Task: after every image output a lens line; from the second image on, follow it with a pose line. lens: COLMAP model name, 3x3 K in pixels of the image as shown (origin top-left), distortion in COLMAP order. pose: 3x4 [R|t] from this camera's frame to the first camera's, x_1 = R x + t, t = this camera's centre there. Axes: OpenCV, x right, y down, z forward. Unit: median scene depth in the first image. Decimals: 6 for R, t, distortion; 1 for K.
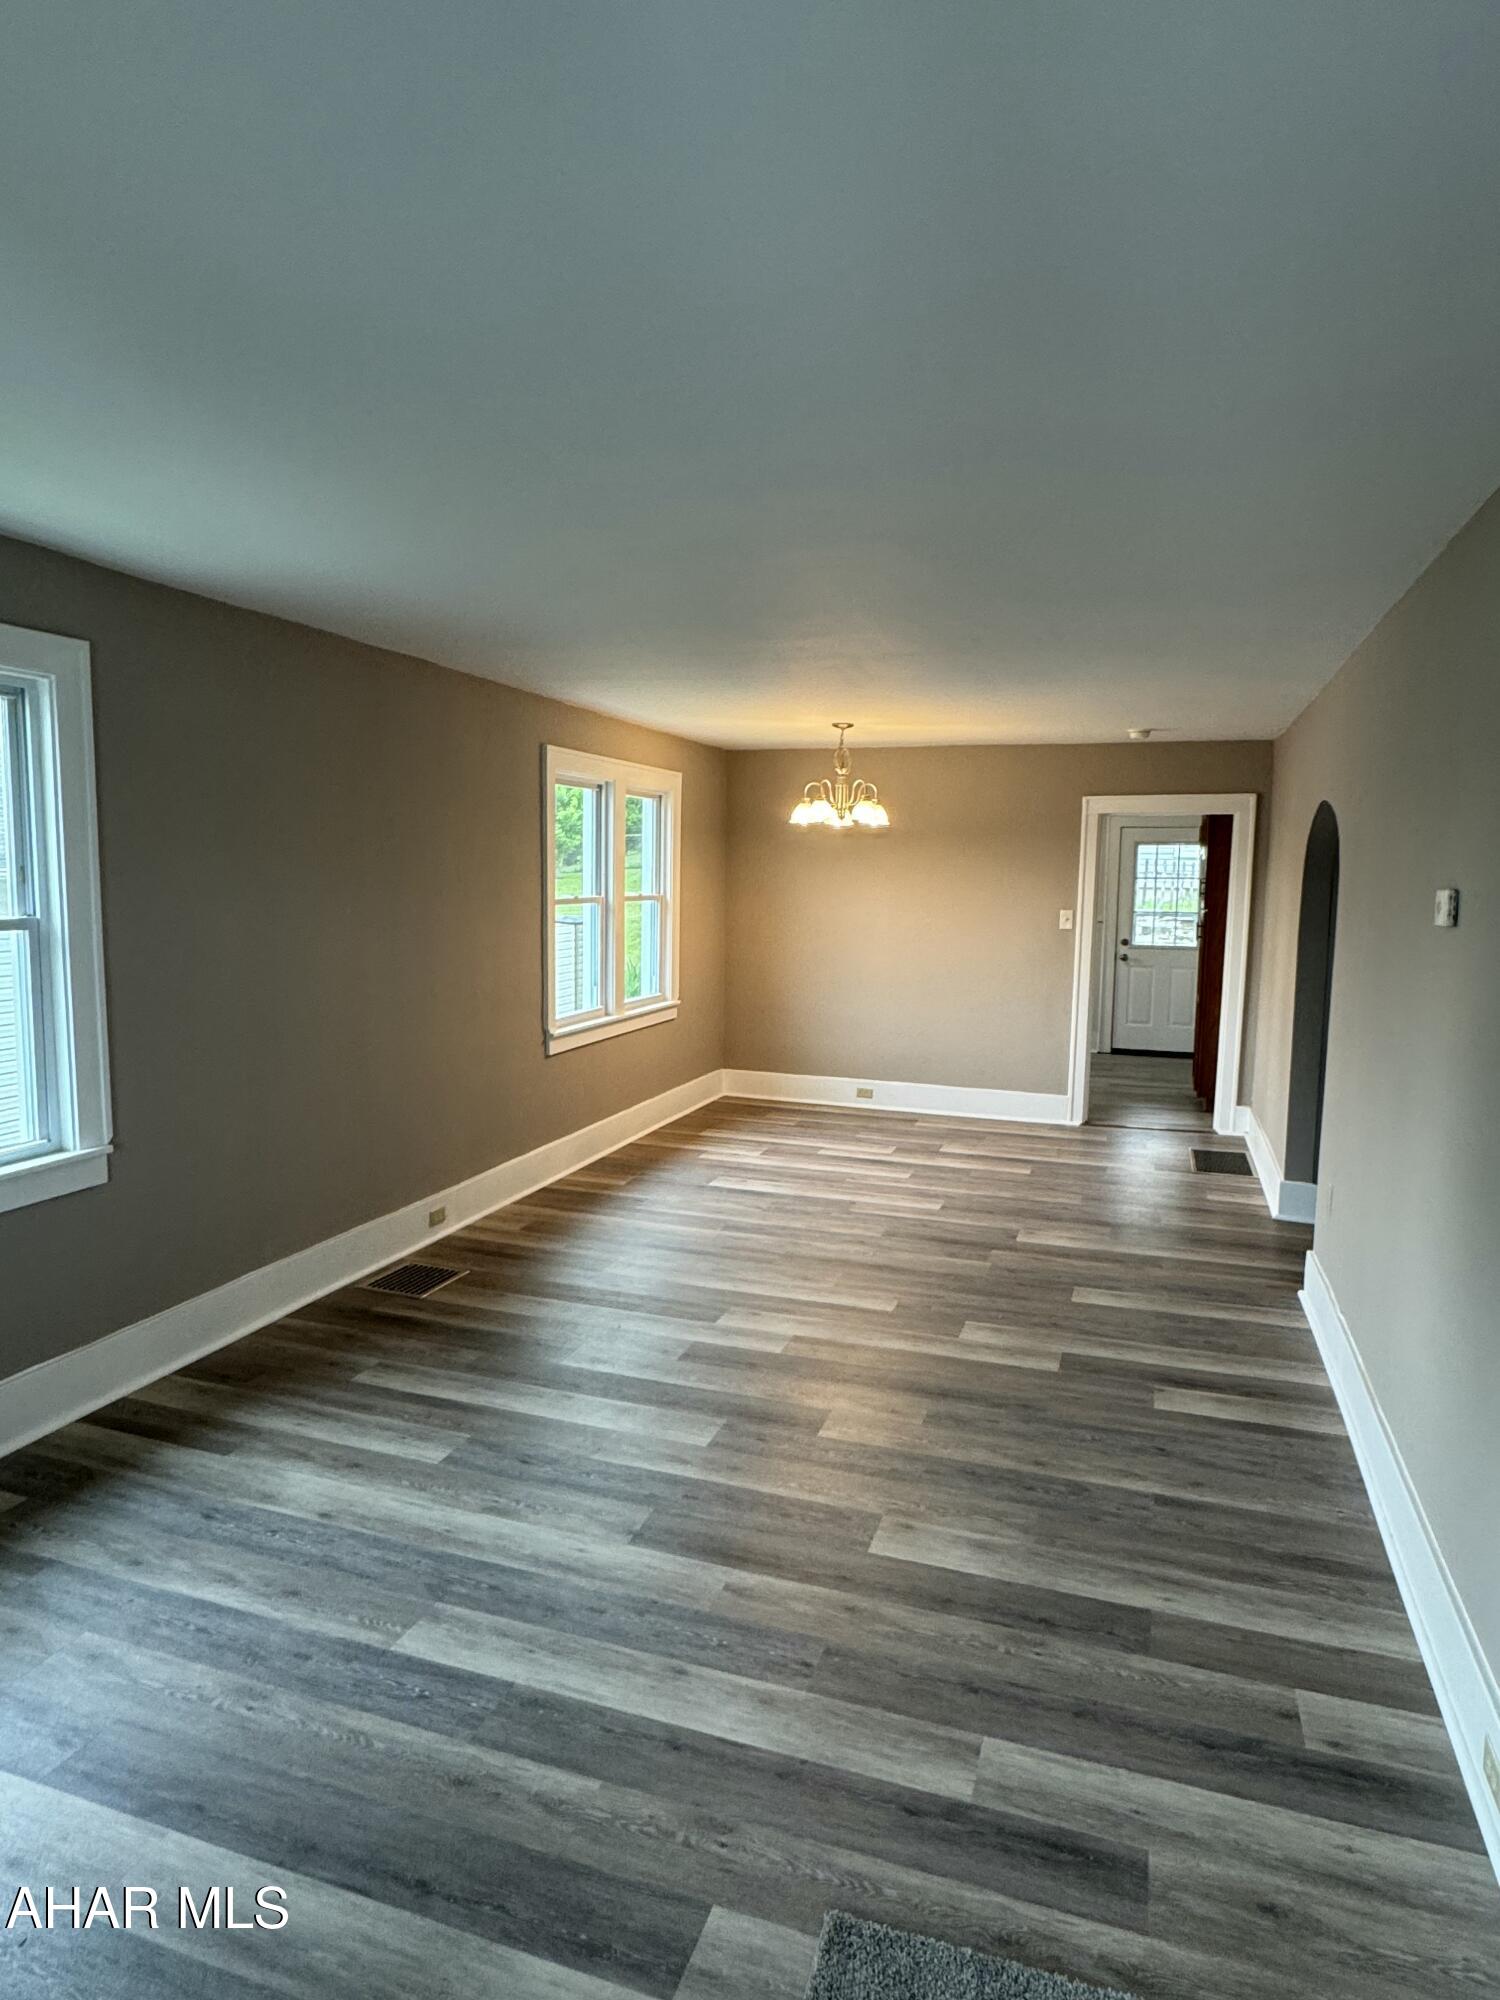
lens RADIAL K [[1199.6, 0, 746.8], [0, 1199.6, 996.1], [0, 0, 1]] dist [0.000757, -0.000489]
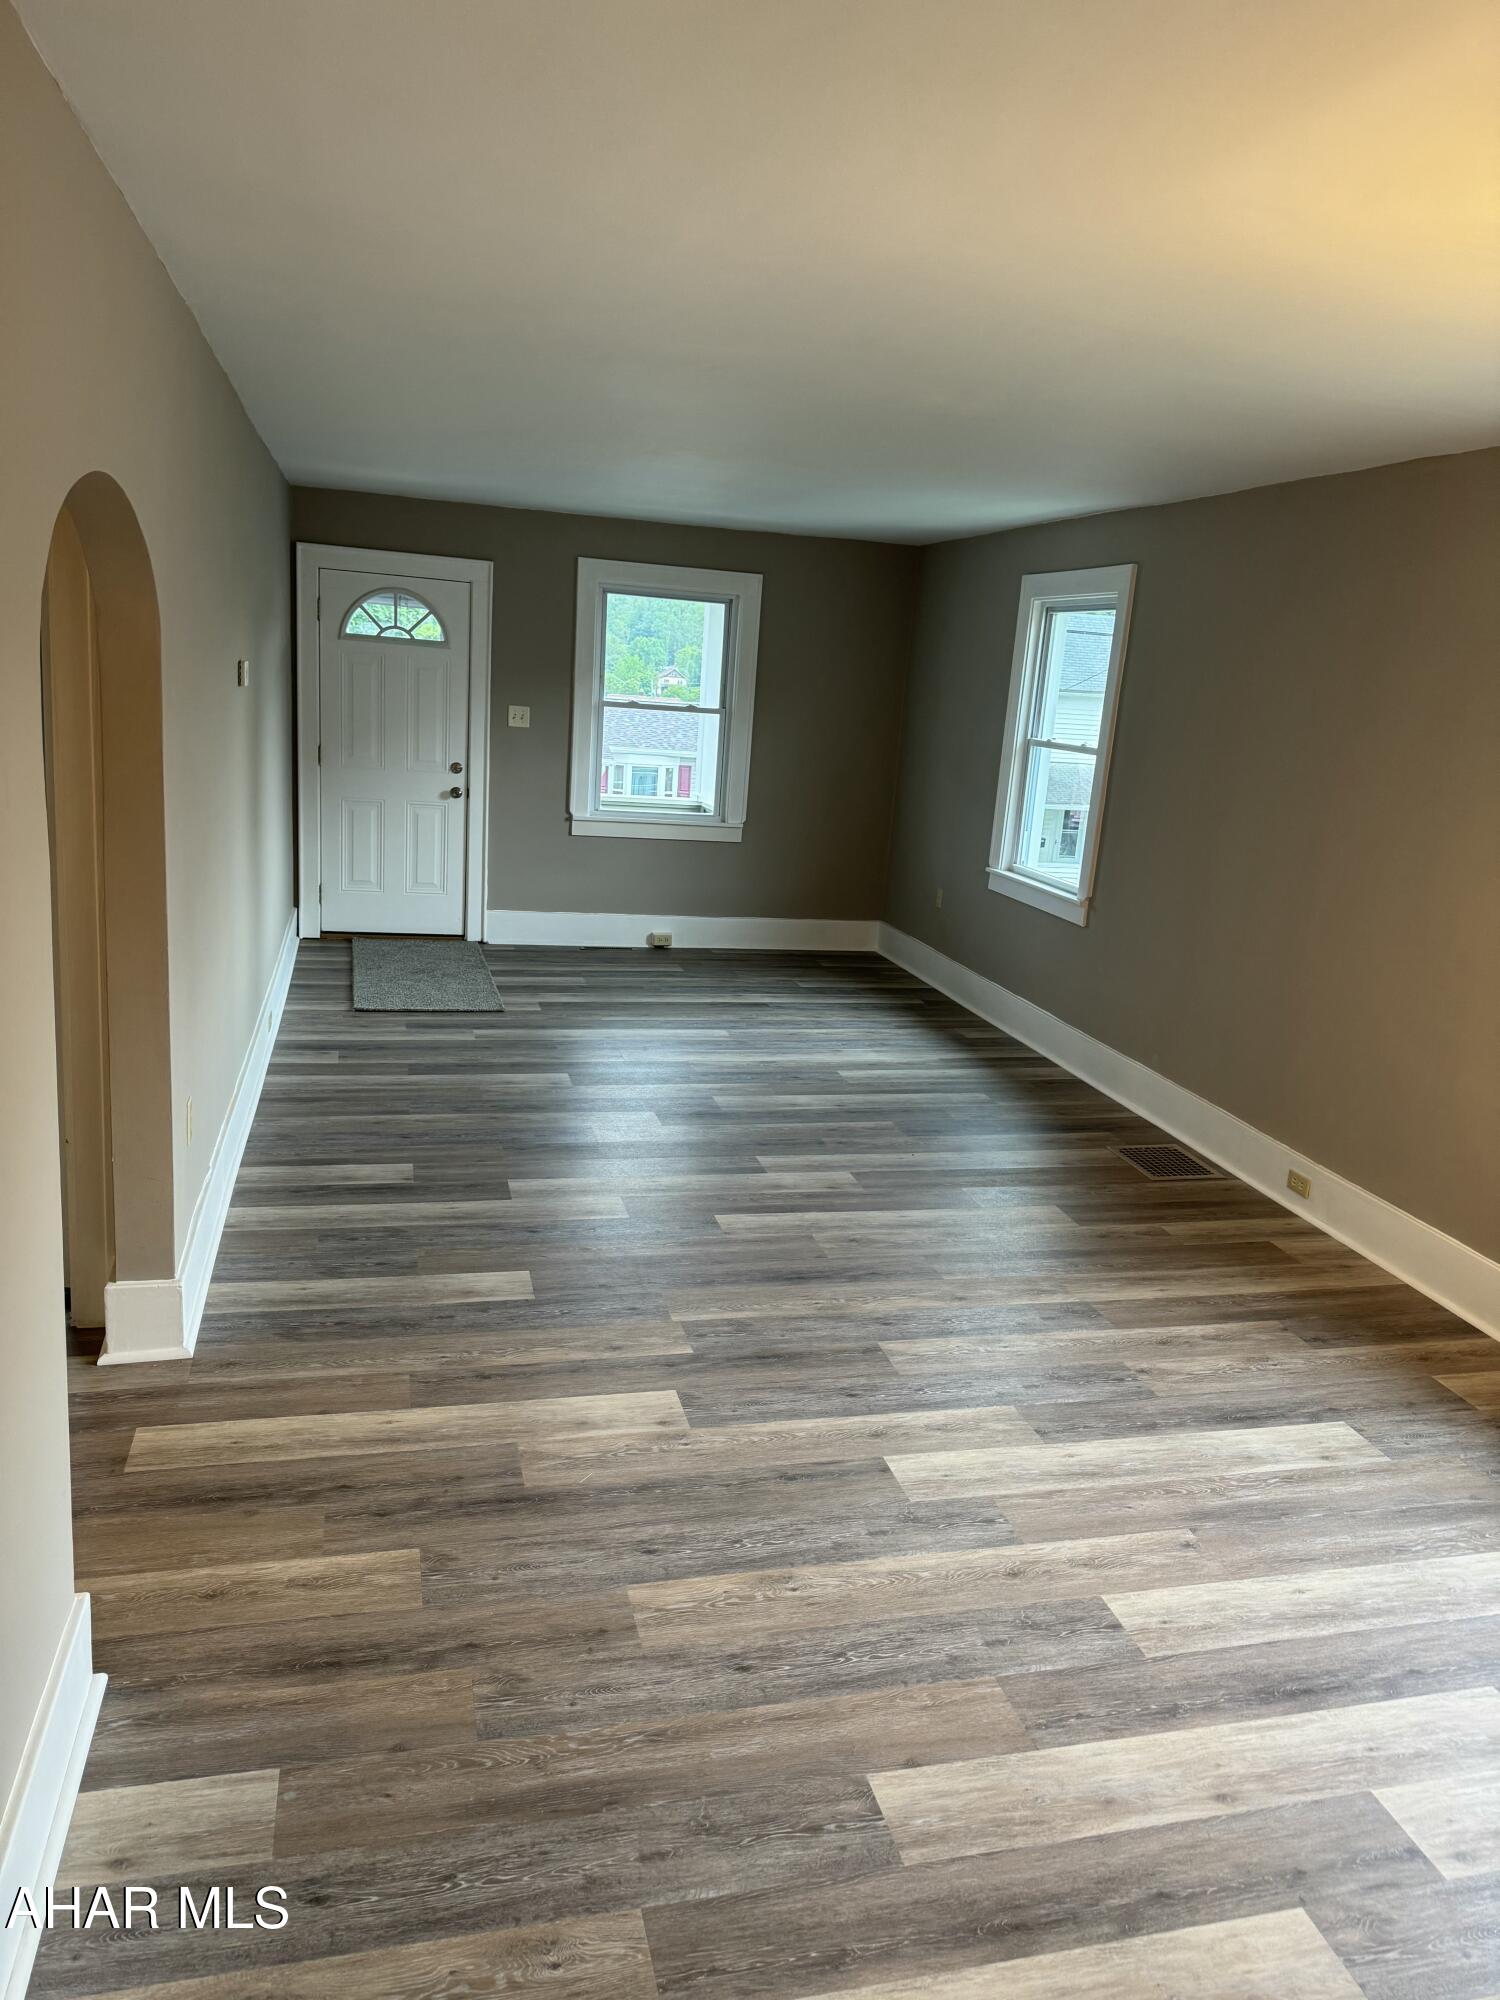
lens RADIAL K [[1370.6, 0, 740.9], [0, 1370.6, 999.7], [0, 0, 1]] dist [0.072934, 0.000191]
pose [[-0.835455, 0.053549, -0.546944, 0.667858], [-0.141360, 0.940814, 0.308038, -0.198061], [0.531067, 0.334667, -0.778438, 1.814406]]
